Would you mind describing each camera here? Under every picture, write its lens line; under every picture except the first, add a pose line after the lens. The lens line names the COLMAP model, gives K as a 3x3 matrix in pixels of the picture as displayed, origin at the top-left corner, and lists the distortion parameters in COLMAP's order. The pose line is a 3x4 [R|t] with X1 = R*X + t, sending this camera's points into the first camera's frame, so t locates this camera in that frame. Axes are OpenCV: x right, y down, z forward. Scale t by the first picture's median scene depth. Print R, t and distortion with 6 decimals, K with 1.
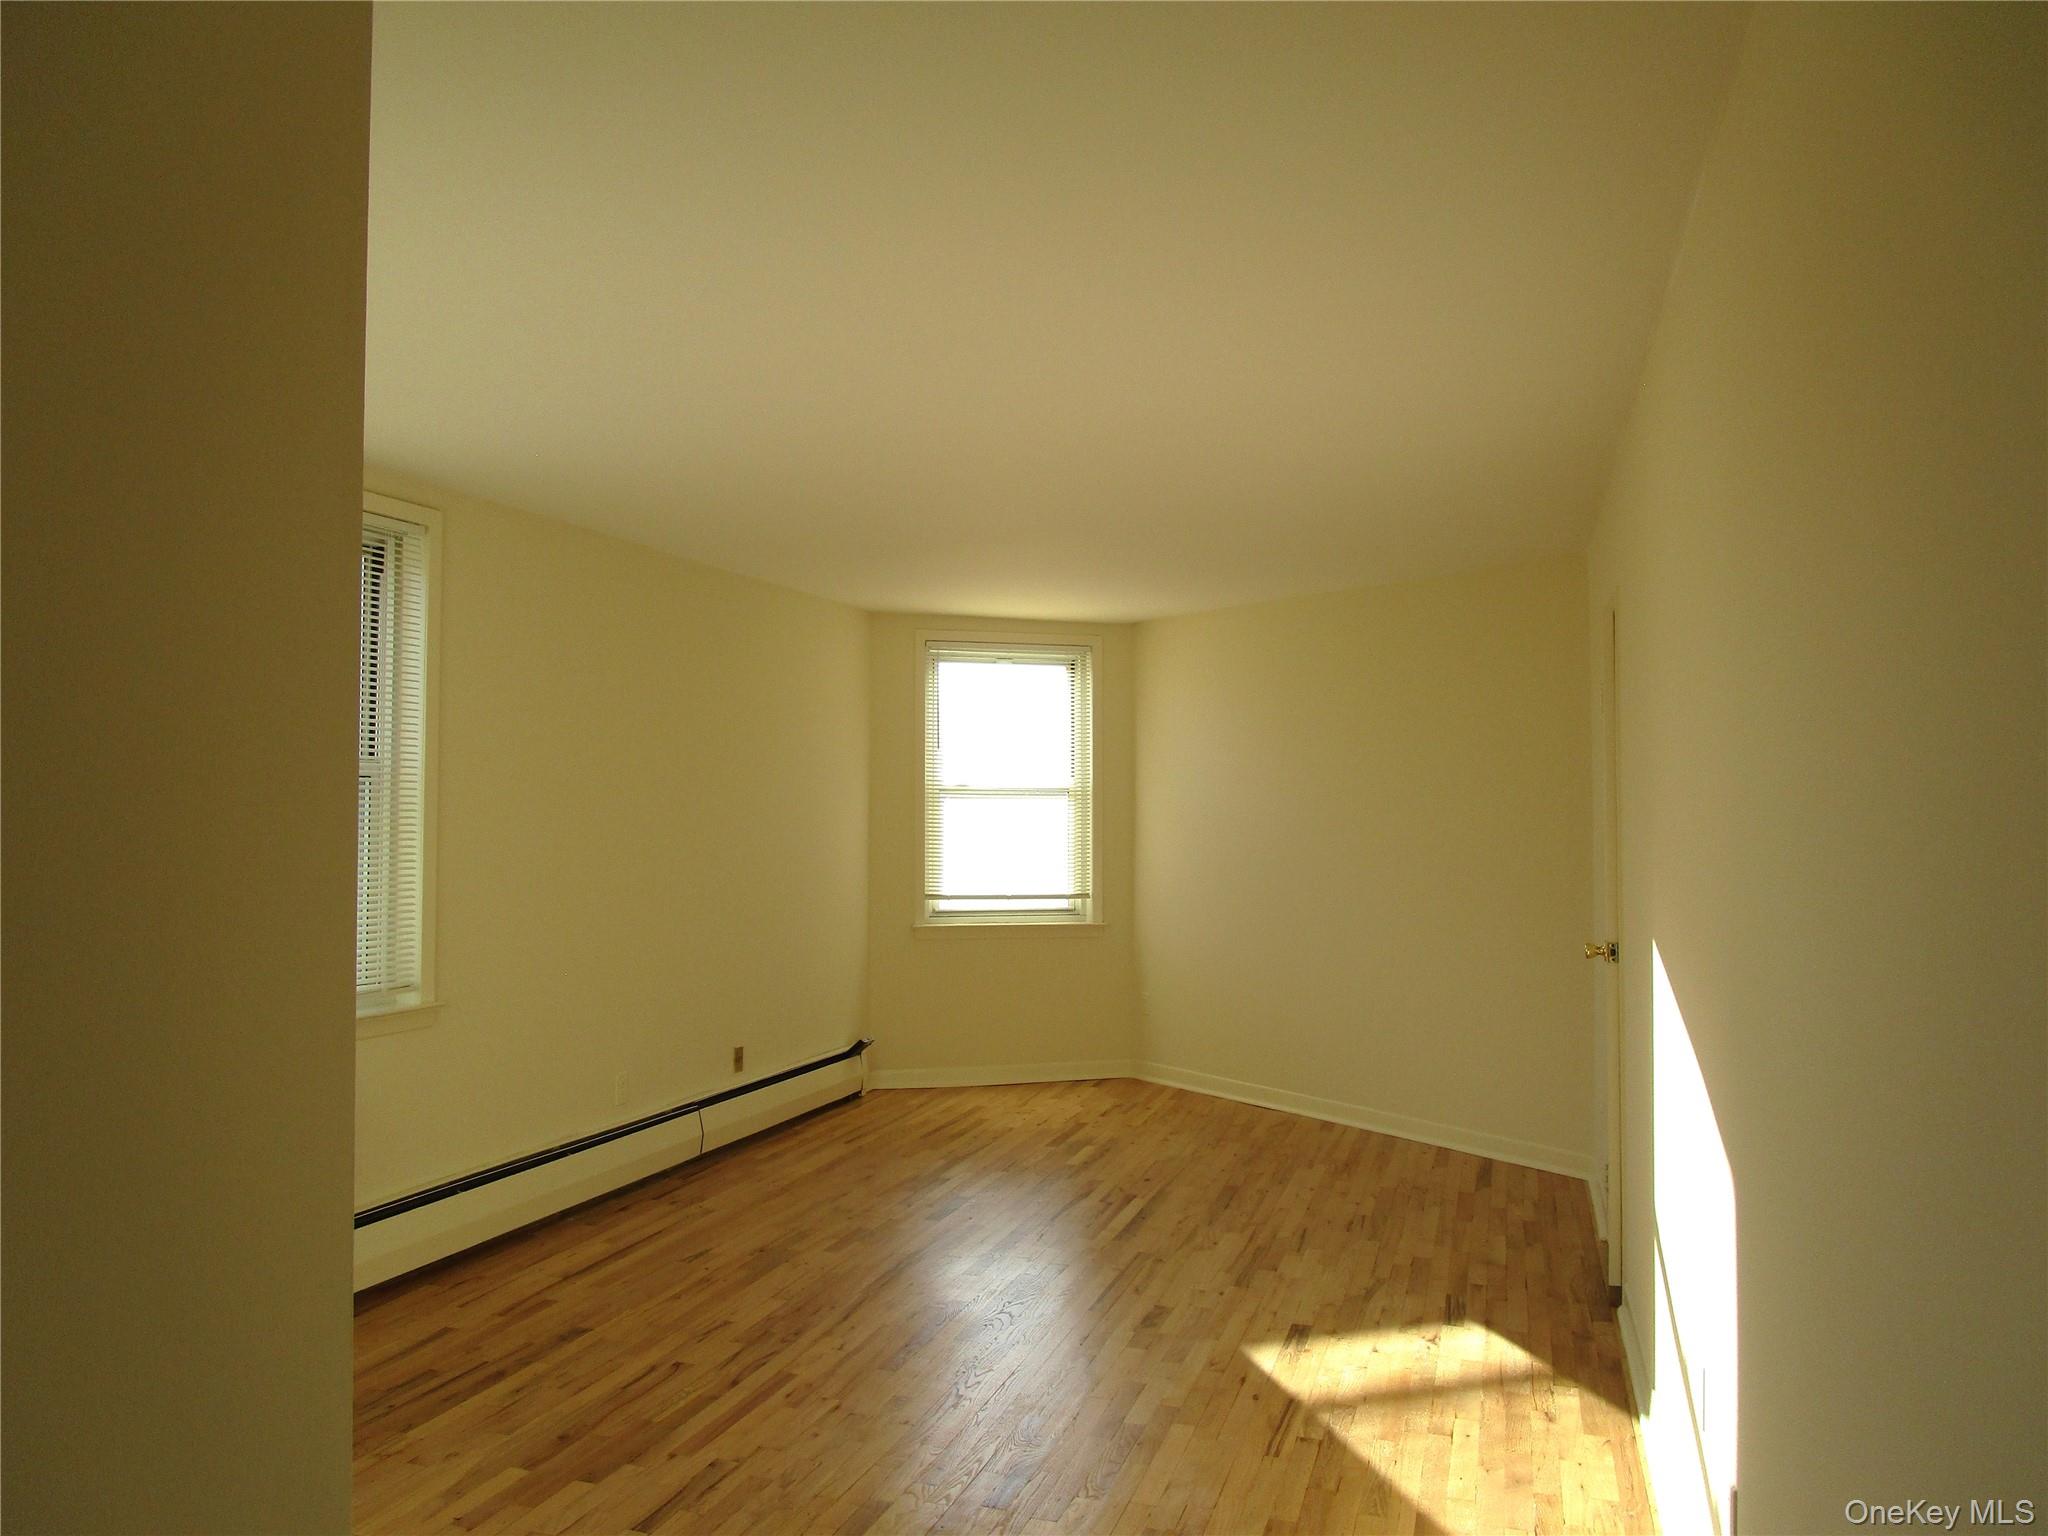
lens RADIAL K [[1435.0, 0, 1039.0], [0, 1435.0, 764.4], [0, 0, 1]] dist [0.000377, -0.006091]
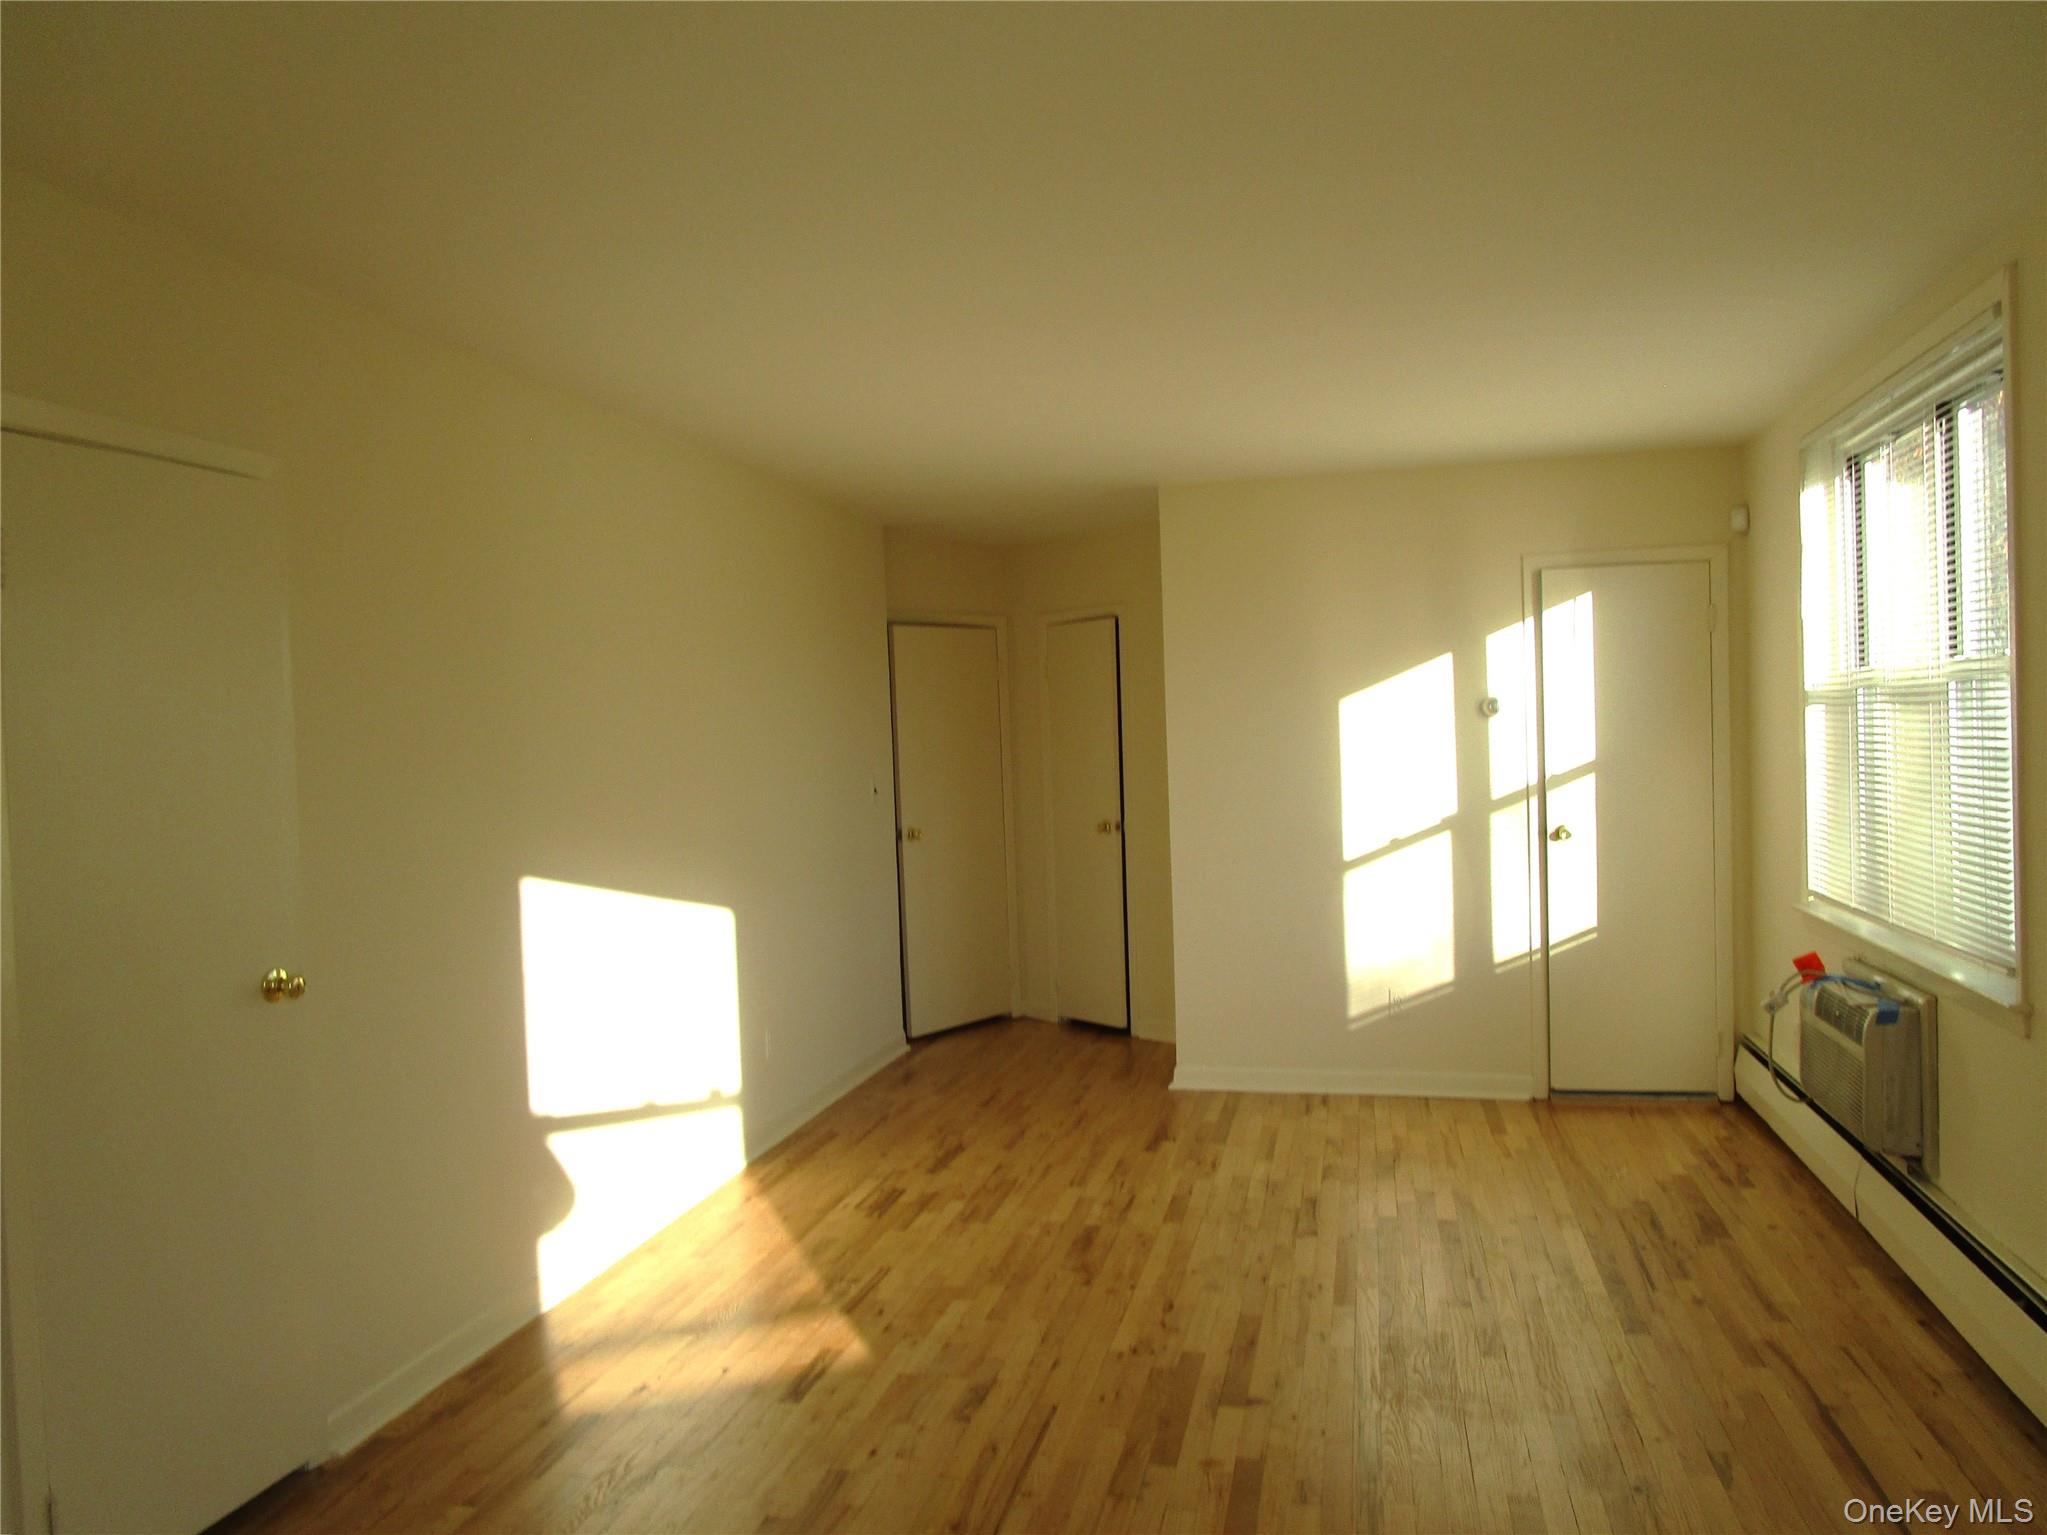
lens RADIAL K [[1434.3, 0, 1036.4], [0, 1434.3, 756.0], [0, 0, 1]] dist [0.000377, -0.006091]
pose [[-0.994806, 0.032025, -0.096619, 0.093950], [0.033807, 0.999286, -0.016872, 0.042158], [0.096010, -0.020051, -0.995178, 1.533333]]
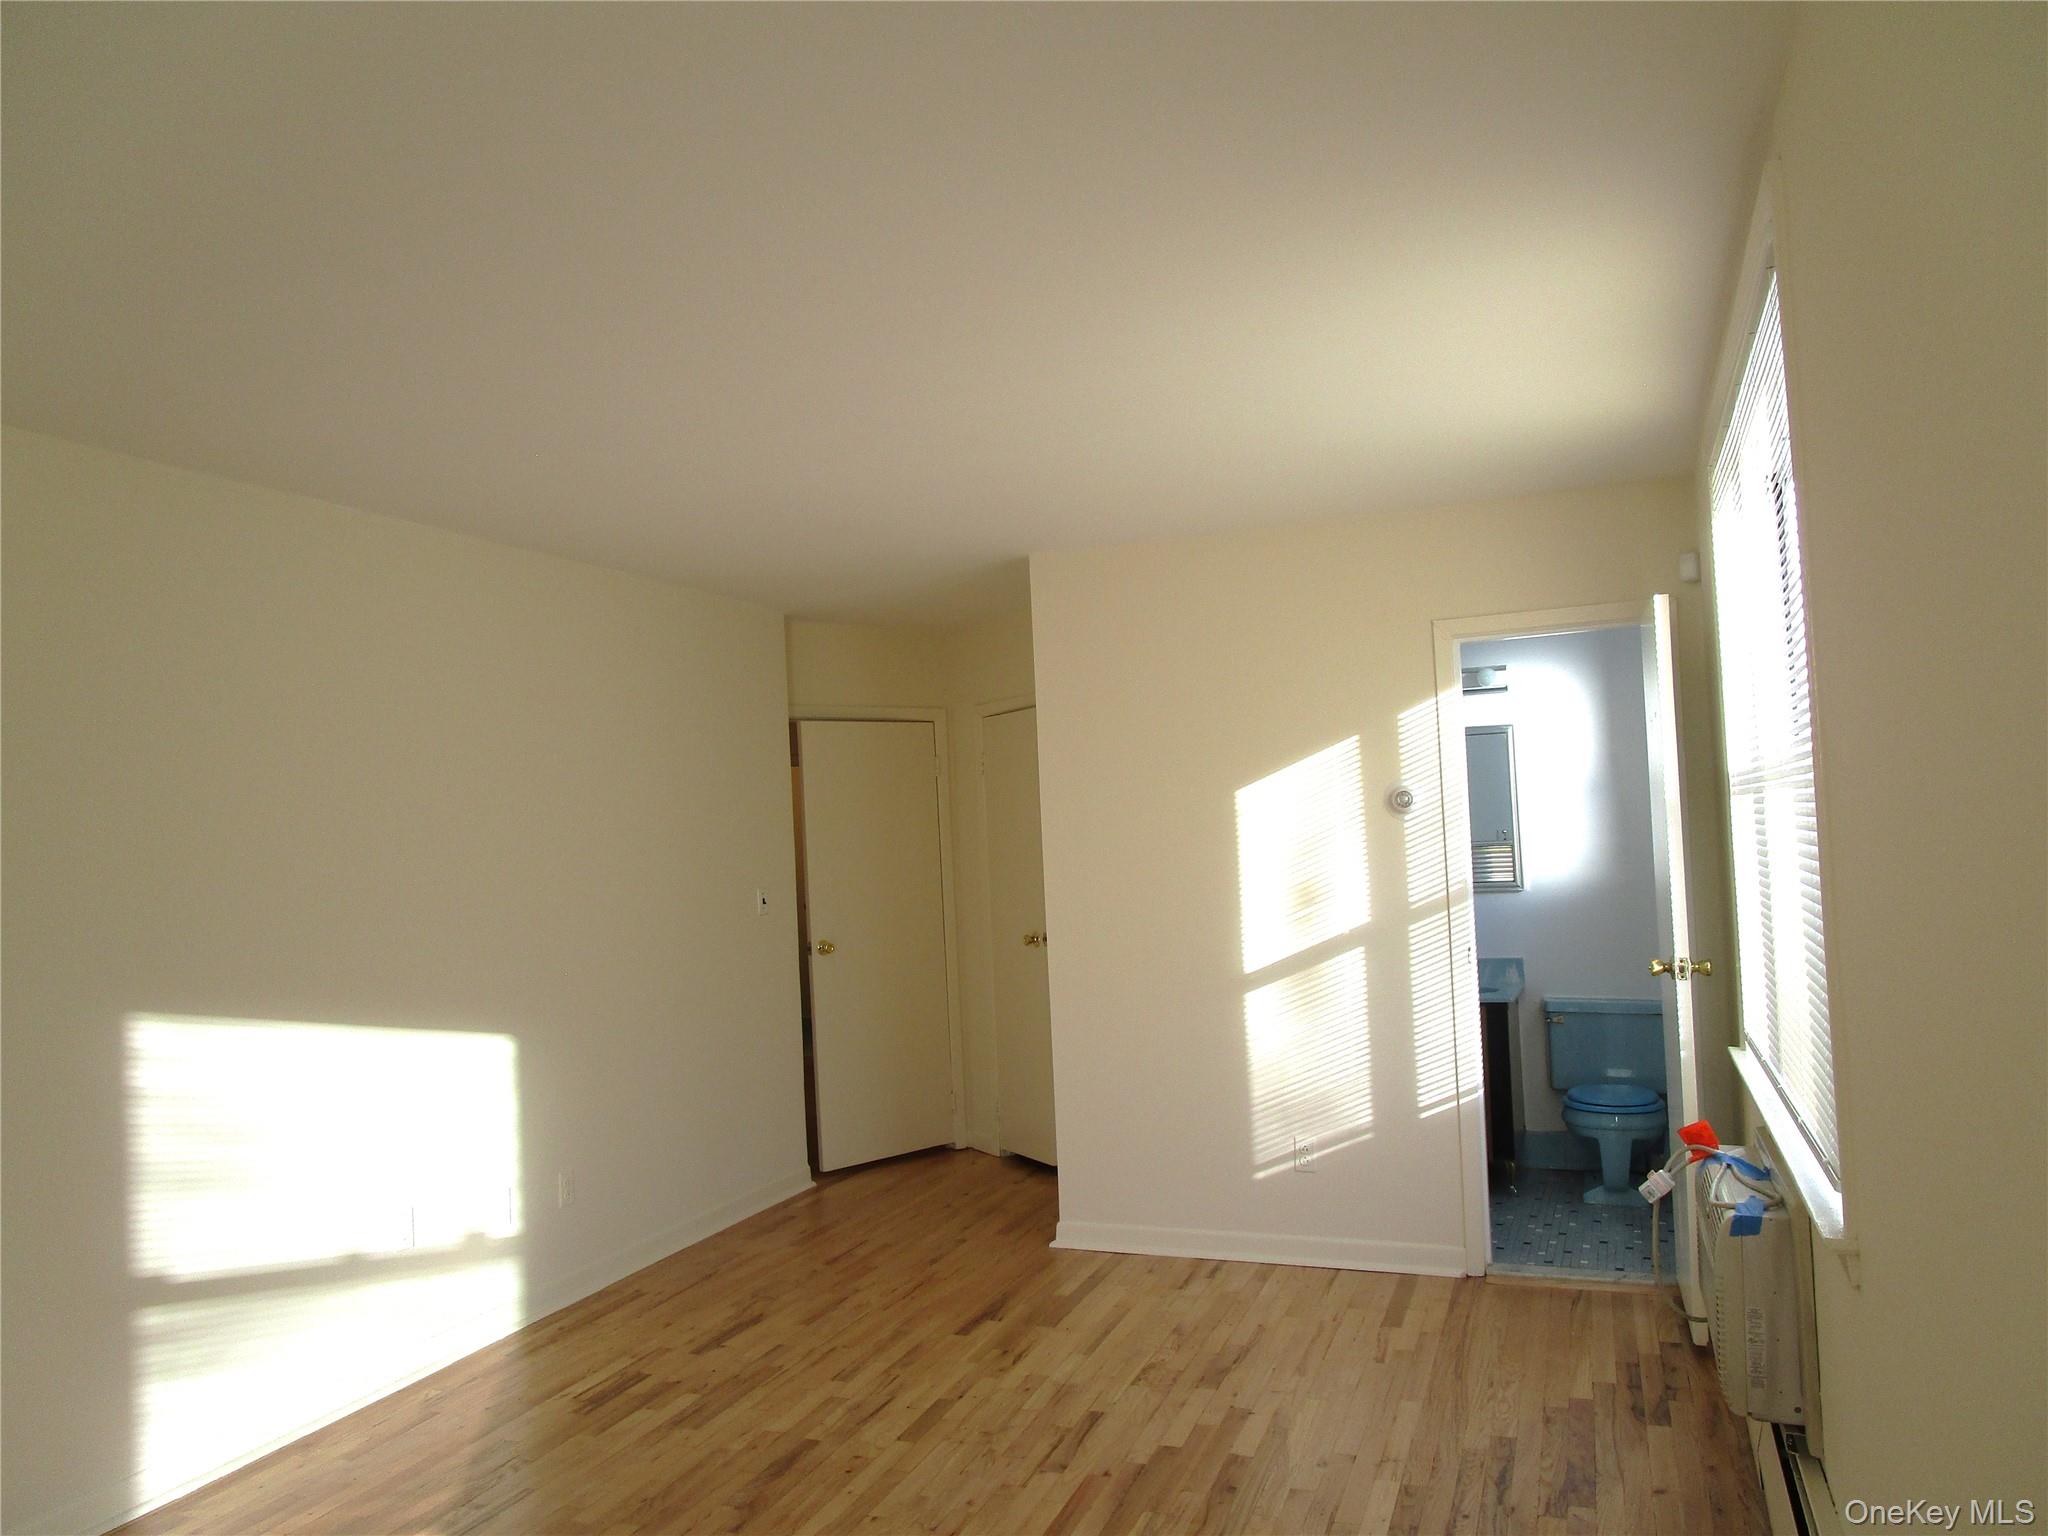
lens RADIAL K [[1435.0, 0, 1018.0], [0, 1435.0, 781.8], [0, 0, 1]] dist [0.000377, -0.006091]
pose [[-0.998994, 0.038738, 0.022592, -0.158047], [0.037016, 0.996702, -0.072219, 0.044155], [-0.025315, -0.071310, -0.997133, 1.384952]]
